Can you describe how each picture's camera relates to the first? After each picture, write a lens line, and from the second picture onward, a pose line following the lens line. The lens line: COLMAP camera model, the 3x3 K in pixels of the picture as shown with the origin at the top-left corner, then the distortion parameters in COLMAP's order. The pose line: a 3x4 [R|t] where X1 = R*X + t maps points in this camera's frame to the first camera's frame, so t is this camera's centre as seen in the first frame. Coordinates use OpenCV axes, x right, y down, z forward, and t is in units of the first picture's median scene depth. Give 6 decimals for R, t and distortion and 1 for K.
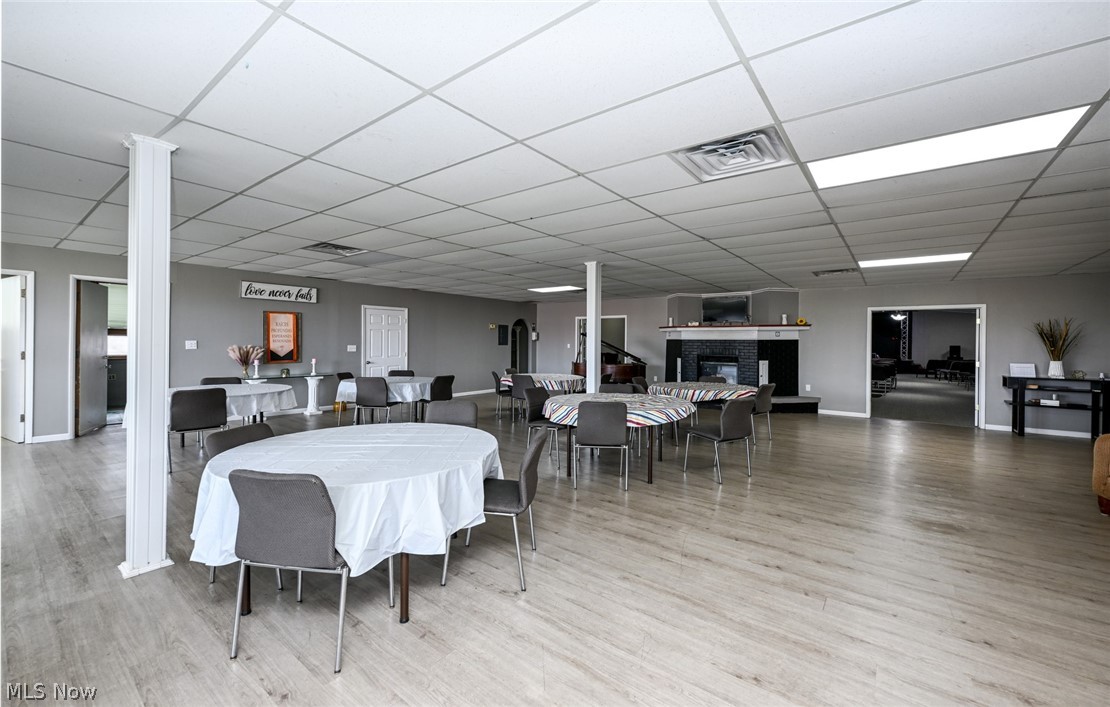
lens RADIAL K [[446.1, 0, 551.6], [0, 446.1, 344.7], [0, 0, 1]] dist [0.001234, 0.000338]
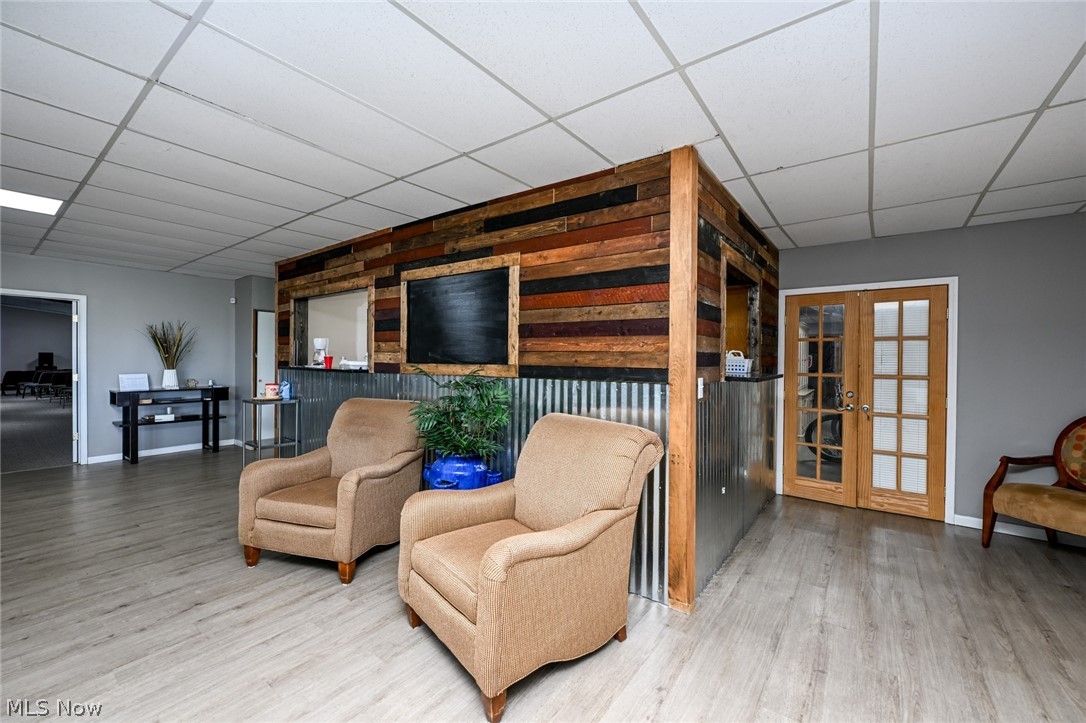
lens RADIAL K [[429.3, 0, 543.0], [0, 429.3, 361.5], [0, 0, 1]] dist [-0.000495, -0.000057]
pose [[-0.019318, -0.018954, 0.999634, 0.257765], [-0.003208, 0.999816, 0.018895, 0.001986], [-0.999808, -0.002842, -0.019375, 0.270186]]
